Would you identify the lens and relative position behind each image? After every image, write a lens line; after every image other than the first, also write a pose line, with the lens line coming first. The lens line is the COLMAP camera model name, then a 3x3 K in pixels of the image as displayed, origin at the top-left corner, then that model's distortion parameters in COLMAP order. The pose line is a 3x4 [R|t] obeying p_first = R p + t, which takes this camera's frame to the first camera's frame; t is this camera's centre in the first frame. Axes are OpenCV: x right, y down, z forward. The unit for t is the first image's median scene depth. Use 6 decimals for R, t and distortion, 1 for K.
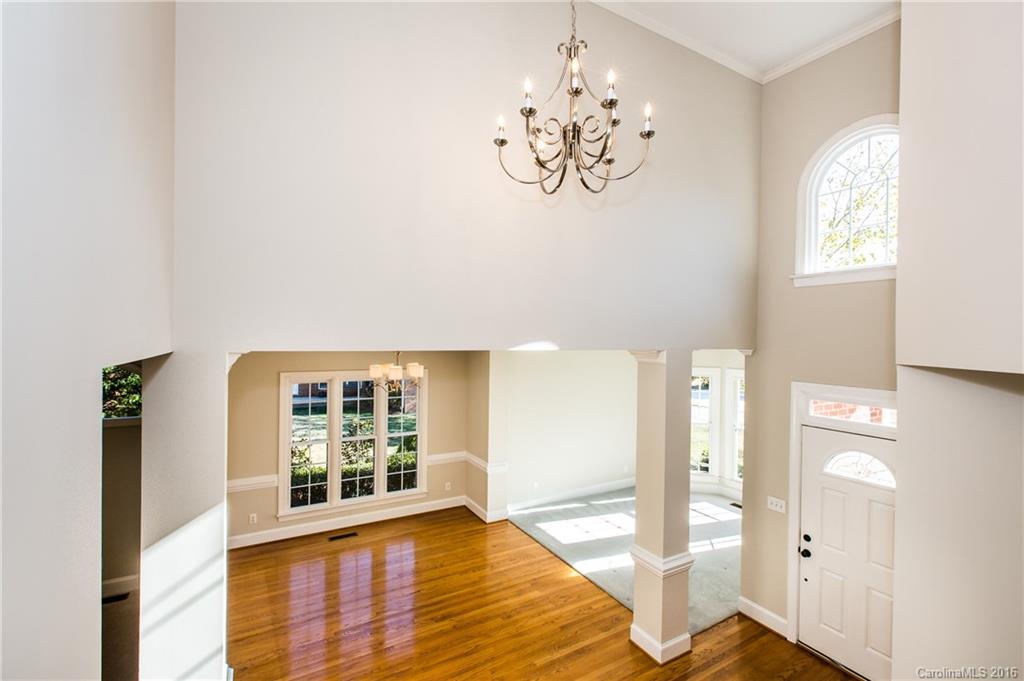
lens RADIAL K [[463.5, 0, 512.0], [0, 463.5, 340.5], [0, 0, 1]] dist [-0.001131, -0.000138]
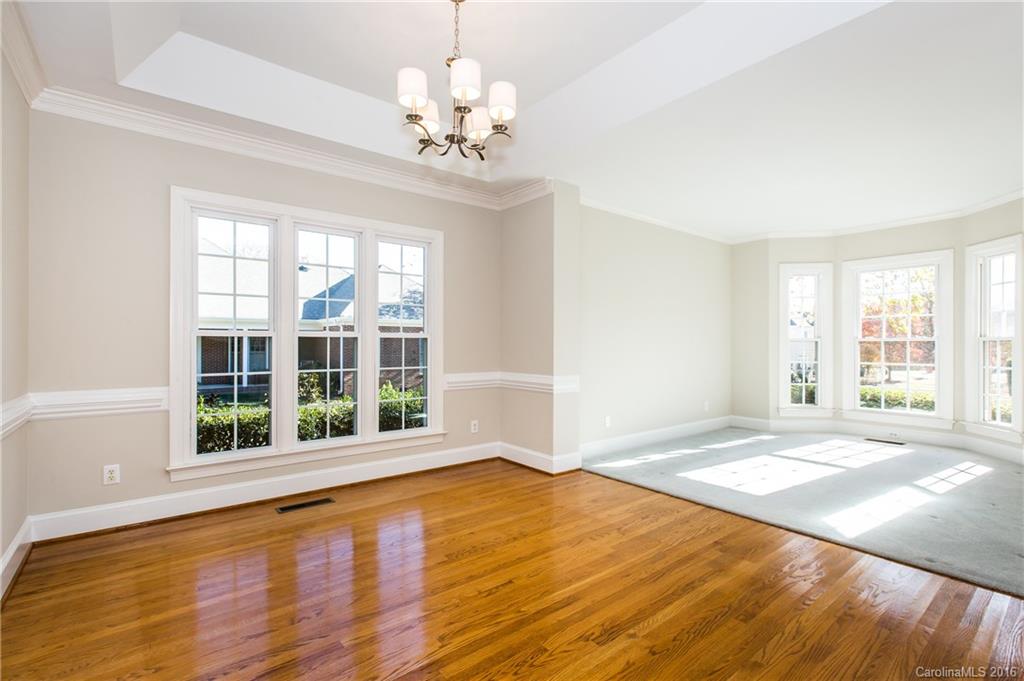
lens RADIAL K [[470.4, 0, 517.6], [0, 470.4, 339.9], [0, 0, 1]] dist [0.000087, -0.000365]
pose [[0.987023, -0.006003, 0.160464, -0.274847], [0.009911, 0.999673, -0.023564, 0.325526], [-0.160270, 0.024849, 0.986760, 0.556529]]
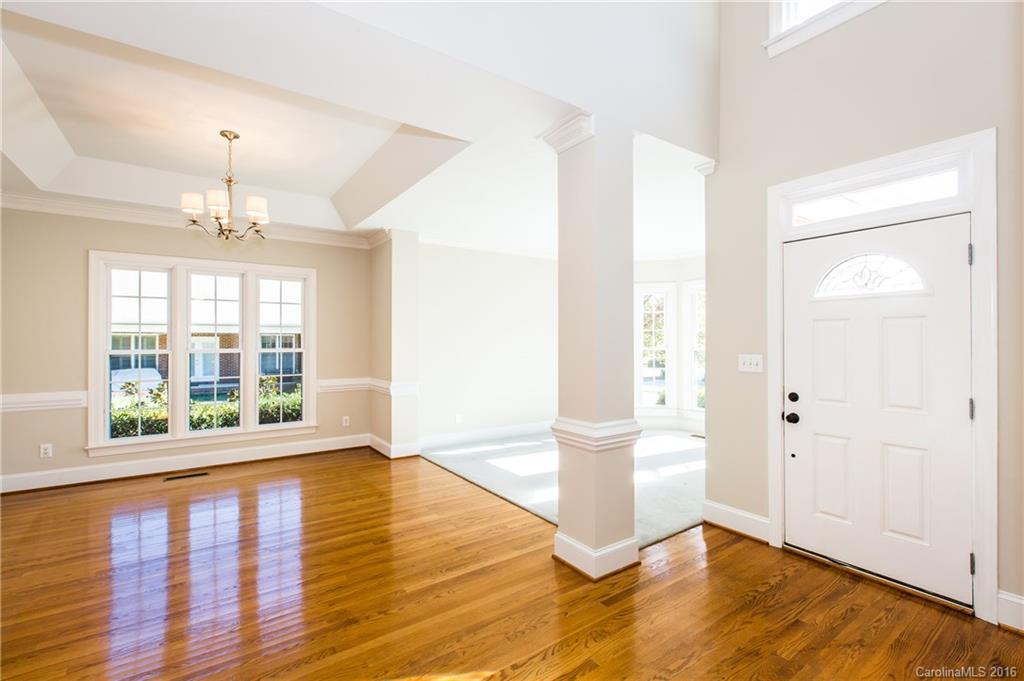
lens RADIAL K [[470.4, 0, 517.6], [0, 470.4, 339.9], [0, 0, 1]] dist [0.000087, -0.000365]
pose [[0.995769, -0.010835, 0.091254, 0.123336], [0.012586, 0.999747, -0.018630, 0.296344], [-0.091030, 0.019700, 0.995653, 0.264718]]
